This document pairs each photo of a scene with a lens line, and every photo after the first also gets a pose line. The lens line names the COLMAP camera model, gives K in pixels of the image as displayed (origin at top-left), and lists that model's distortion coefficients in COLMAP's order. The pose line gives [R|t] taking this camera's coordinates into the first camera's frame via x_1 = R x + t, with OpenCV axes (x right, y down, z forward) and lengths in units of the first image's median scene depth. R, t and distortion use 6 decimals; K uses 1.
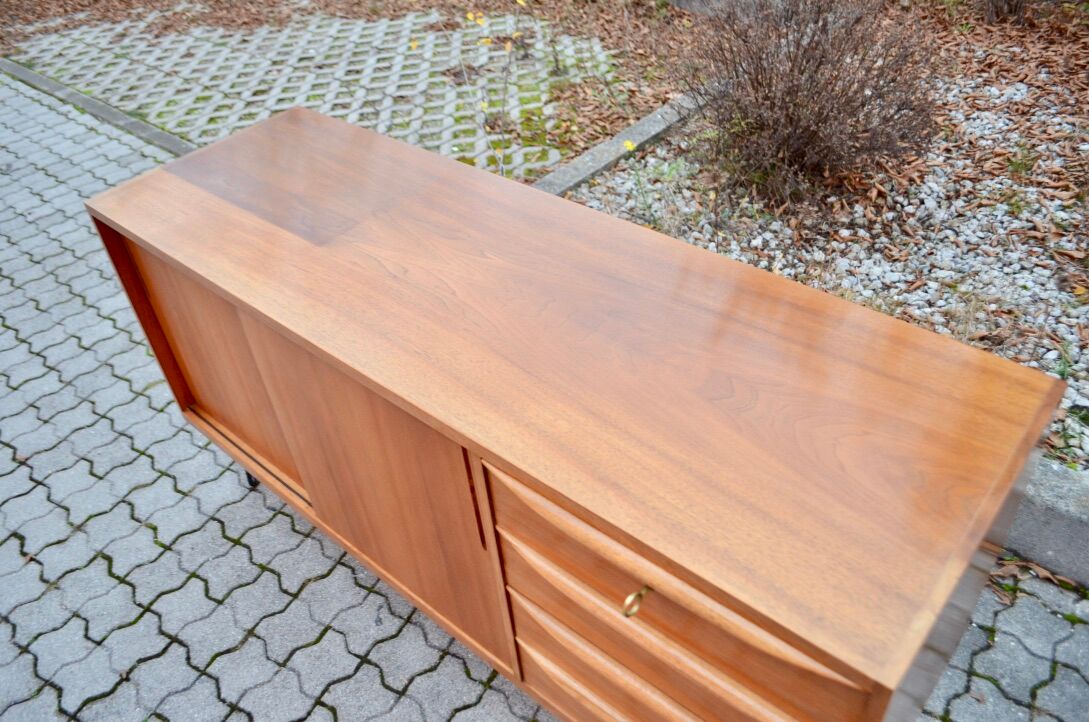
lens RADIAL K [[852.6, 0, 556.3], [0, 852.6, 366.1], [0, 0, 1]] dist [-0.080153, 0.006307]
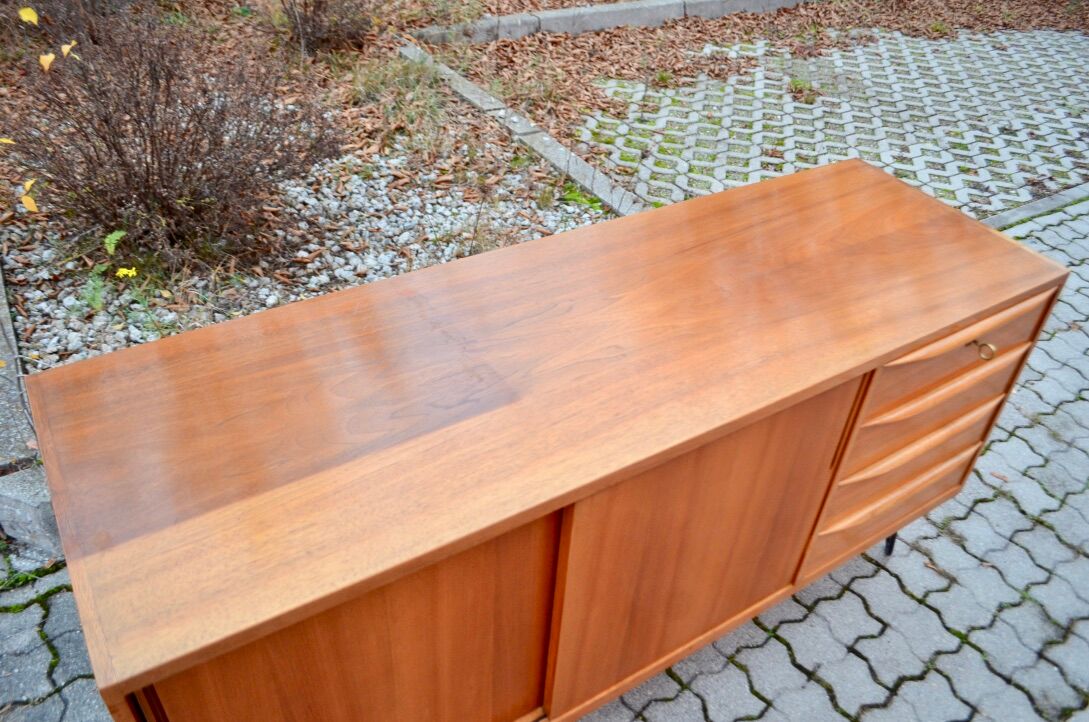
lens RADIAL K [[861.2, 0, 564.9], [0, 861.2, 359.0], [0, 0, 1]] dist [-0.075304, 0.007811]
pose [[0.269938, -0.514208, 0.814078, -0.719377], [0.542874, 0.779551, 0.312389, -0.317820], [-0.795249, 0.357617, 0.489581, 0.440783]]
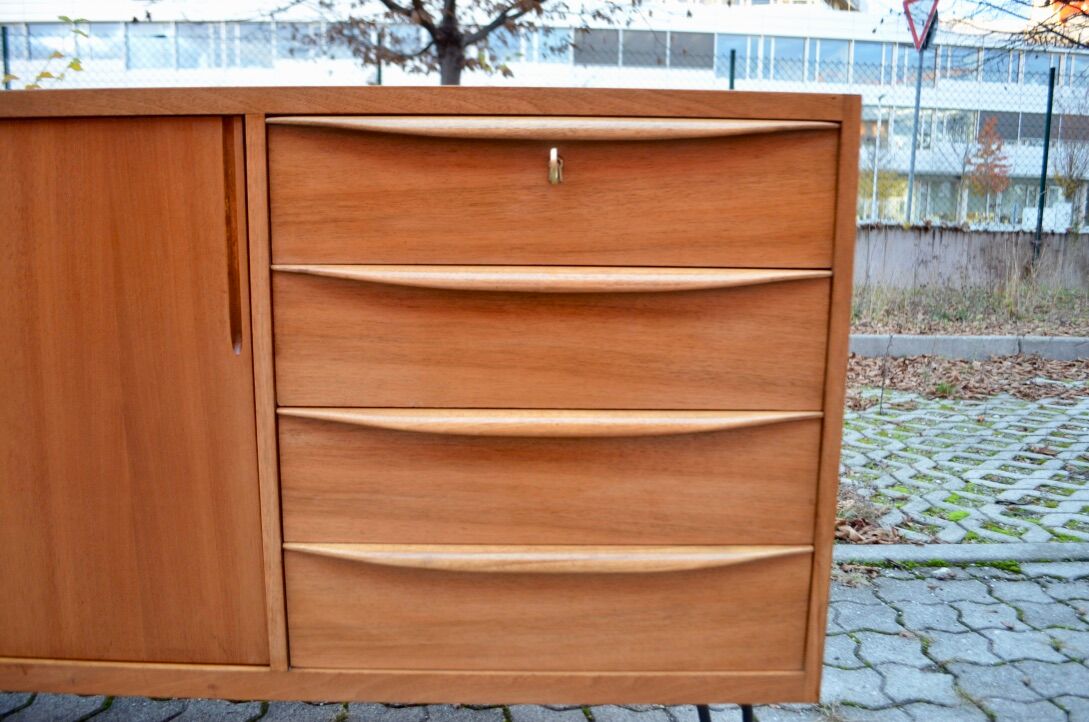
lens RADIAL K [[852.6, 0, 556.3], [0, 852.6, 366.1], [0, 0, 1]] dist [-0.080153, 0.006307]
pose [[0.749457, -0.031942, 0.661282, -0.219960], [0.372098, 0.846472, -0.380826, 0.377687], [-0.547592, 0.531475, 0.646280, 0.305677]]
